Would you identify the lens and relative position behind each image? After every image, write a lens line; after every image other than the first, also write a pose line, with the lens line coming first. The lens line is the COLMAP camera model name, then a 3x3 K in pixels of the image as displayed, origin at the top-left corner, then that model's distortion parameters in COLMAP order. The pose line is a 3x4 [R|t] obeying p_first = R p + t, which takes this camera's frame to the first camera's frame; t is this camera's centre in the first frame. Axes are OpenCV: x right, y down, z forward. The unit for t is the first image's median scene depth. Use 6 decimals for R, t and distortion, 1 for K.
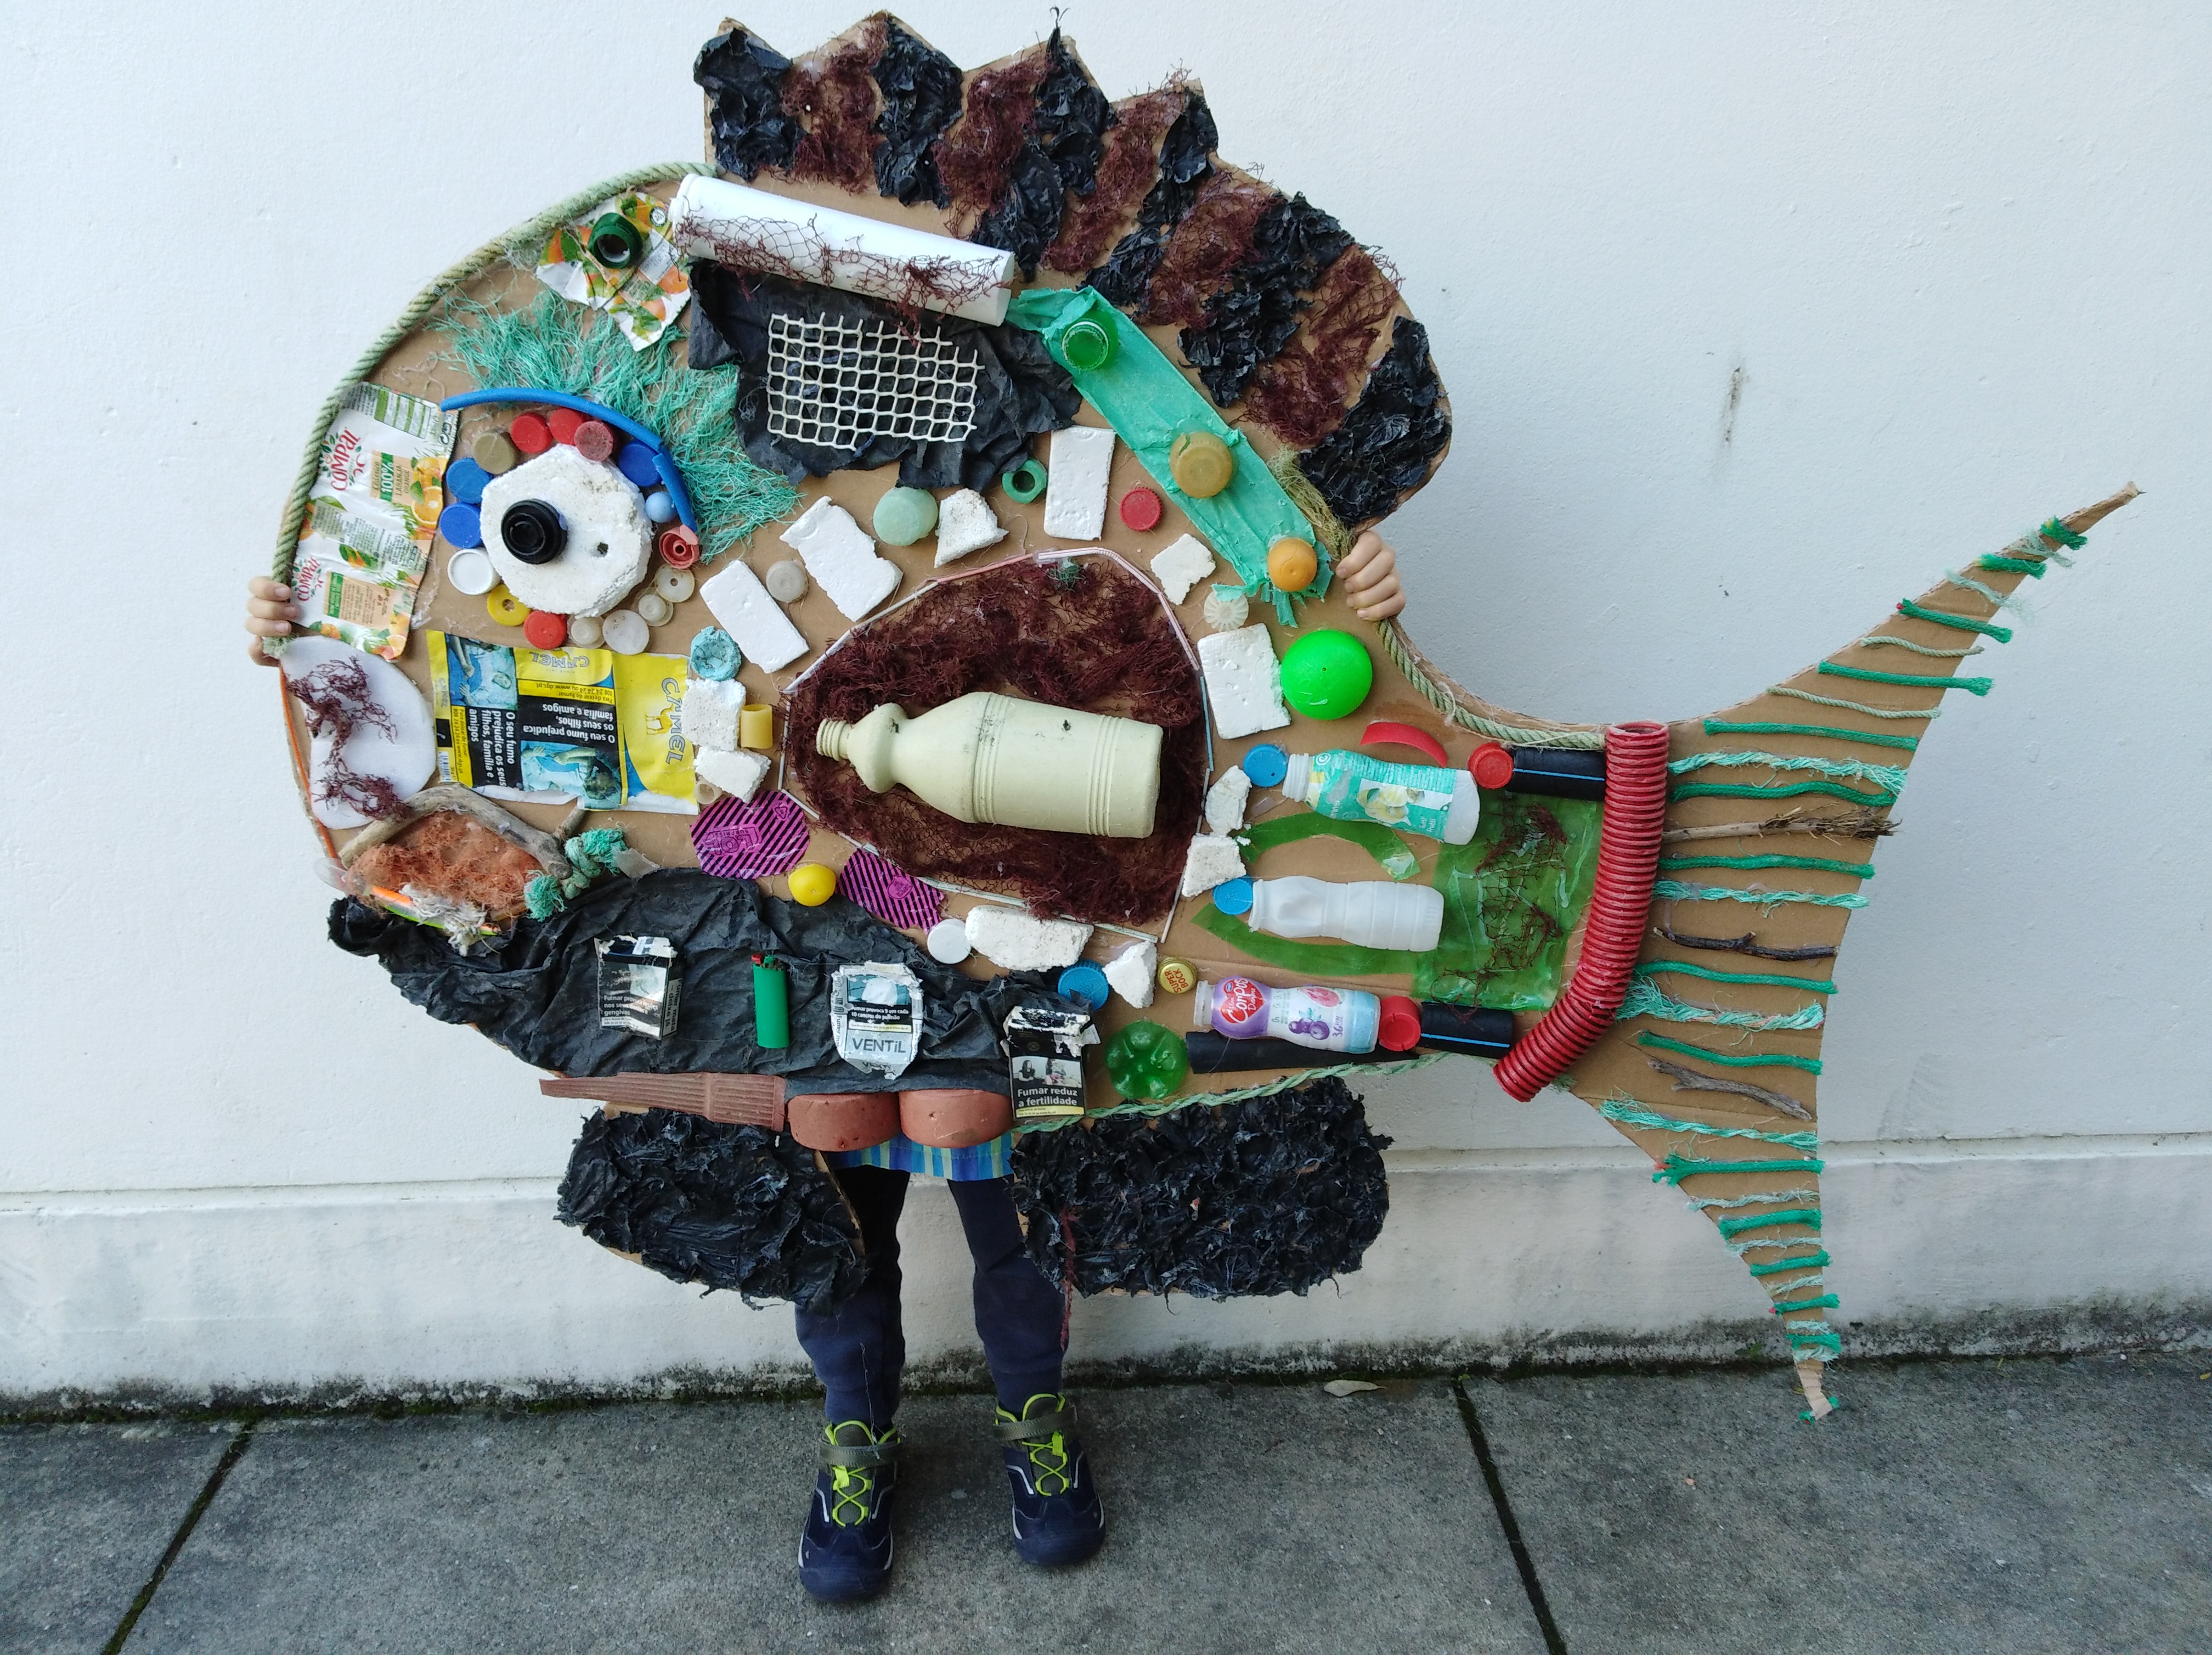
lens RADIAL K [[1660.0, 0, 1106.0], [0, 1660.0, 827.5], [0, 0, 1]] dist [0.001341, -0.108467]
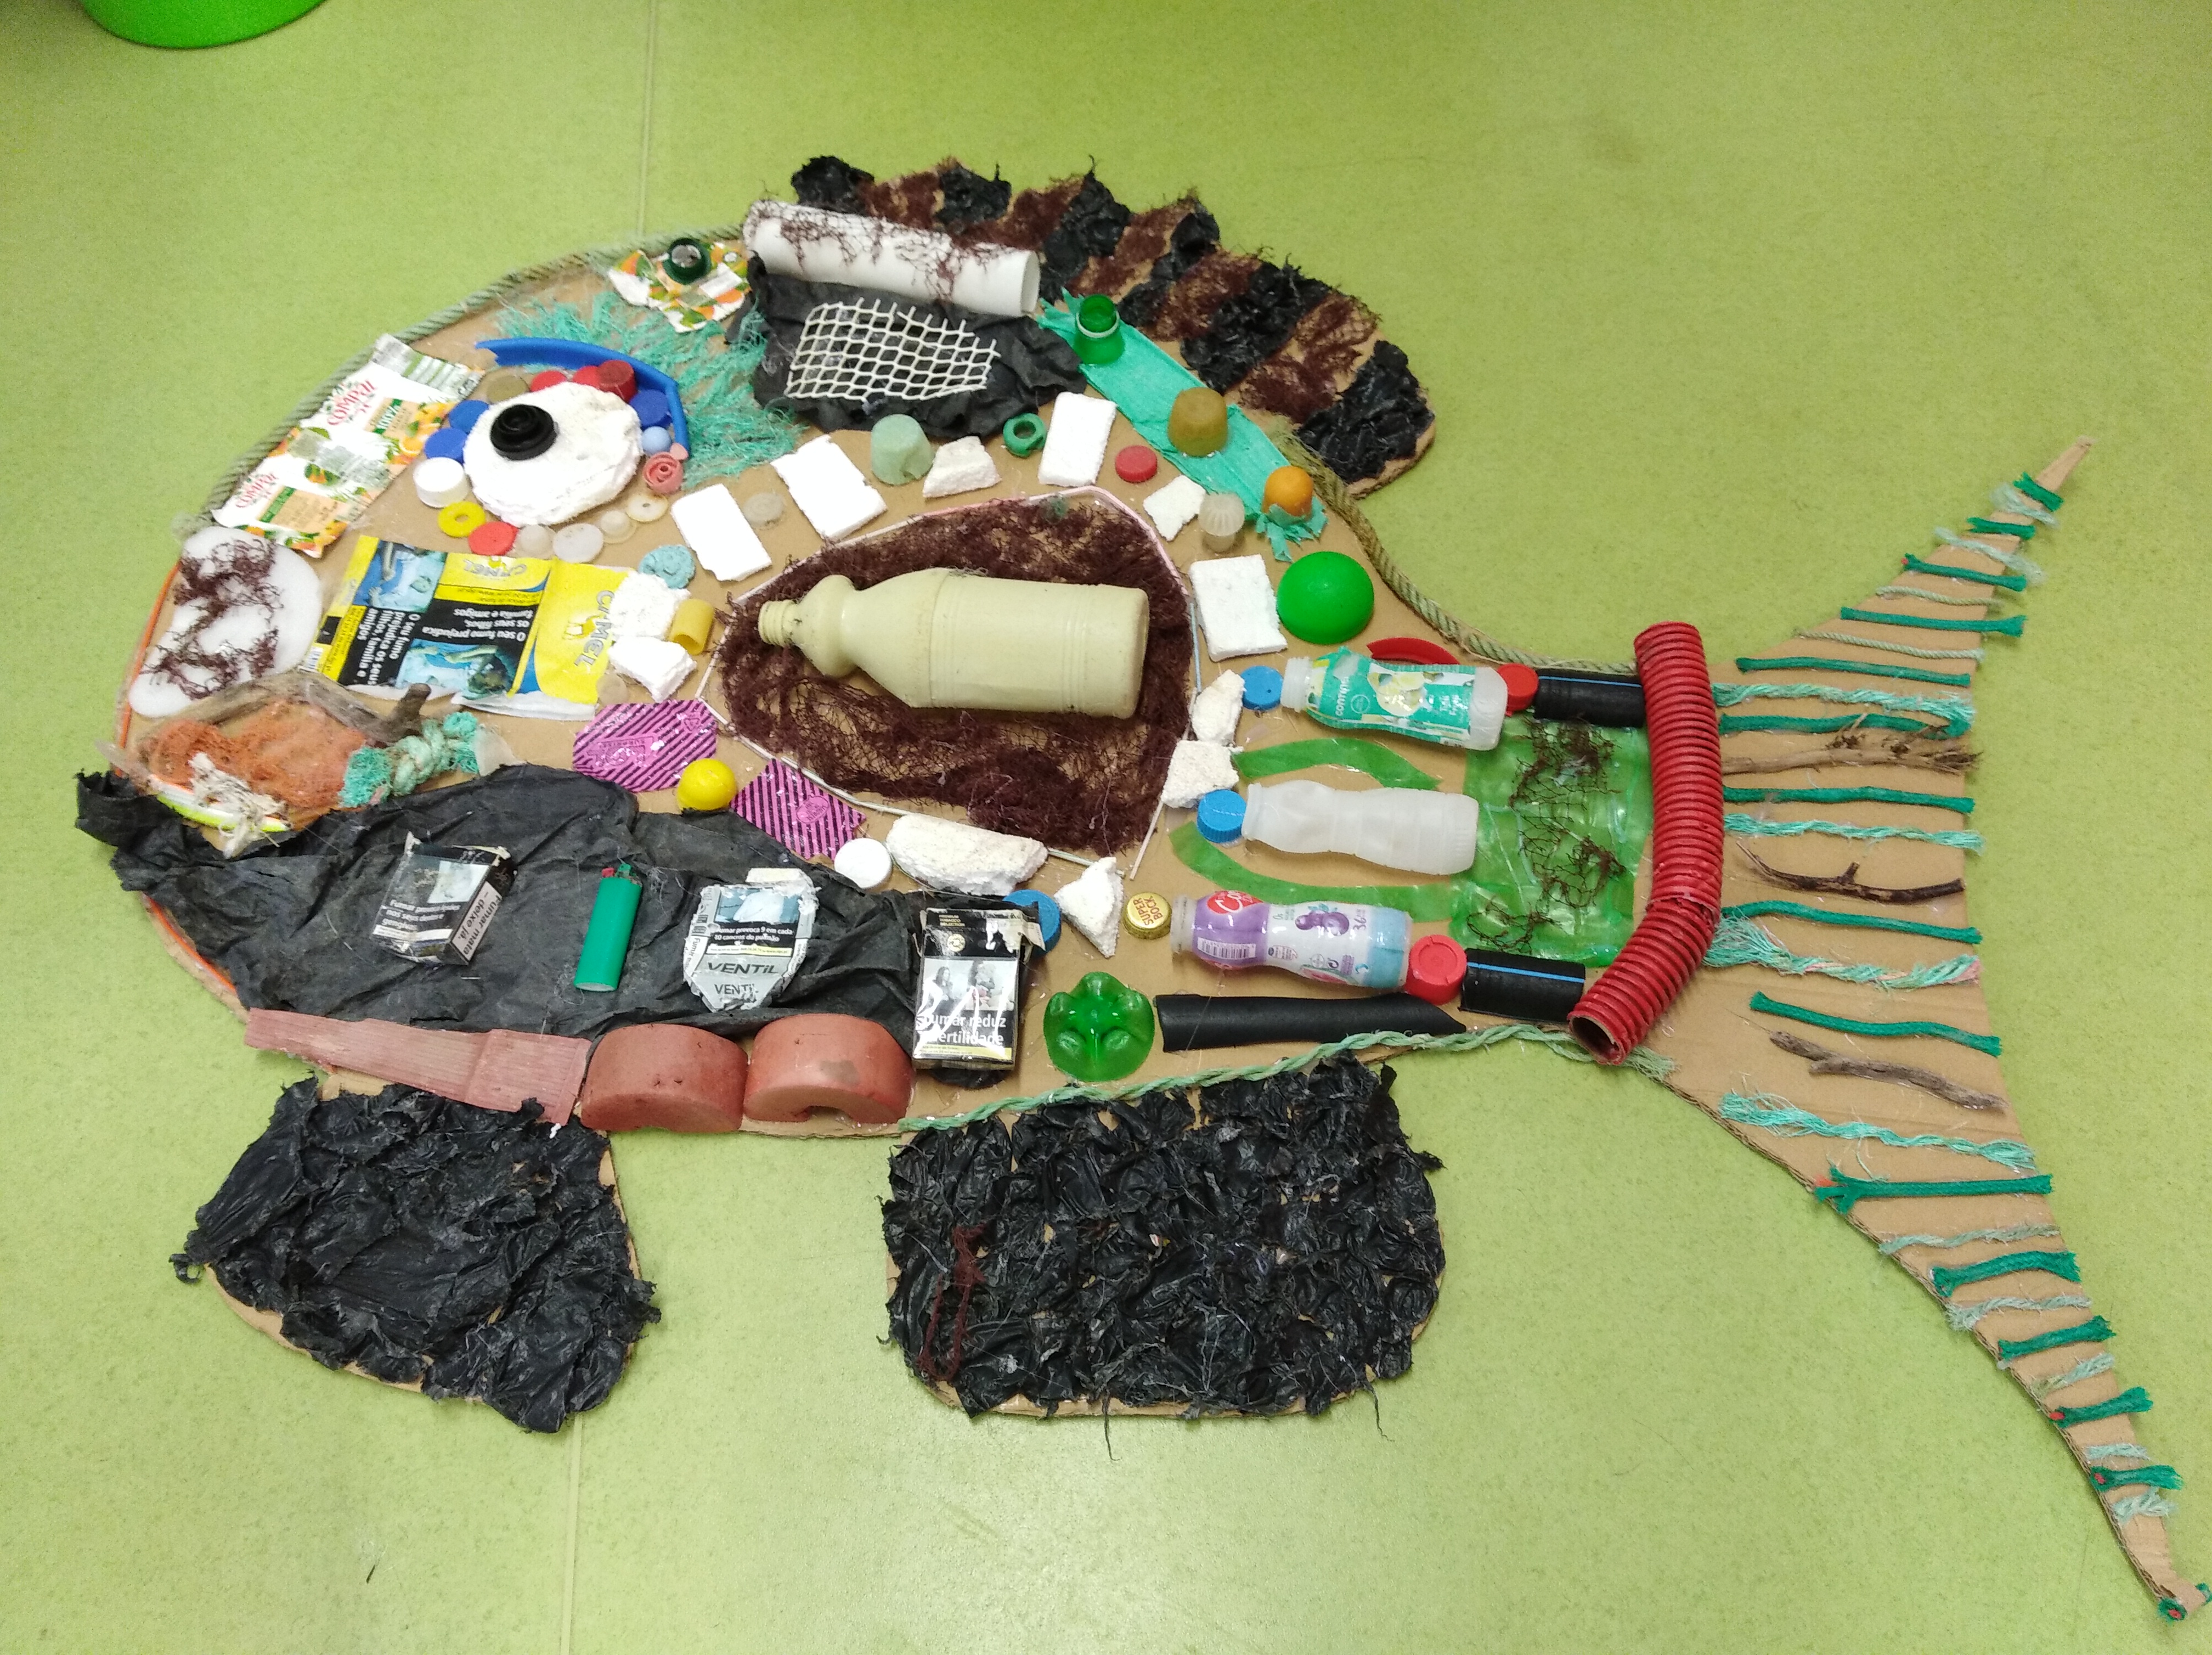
lens RADIAL K [[1695.4, 0, 1106.0], [0, 1695.4, 827.5], [0, 0, 1]] dist [-0.028042, -0.001209]
pose [[0.993880, 0.105300, 0.033381, -0.008352], [-0.041637, 0.637004, -0.769735, 0.704669], [-0.102317, 0.763635, 0.637490, 0.482440]]
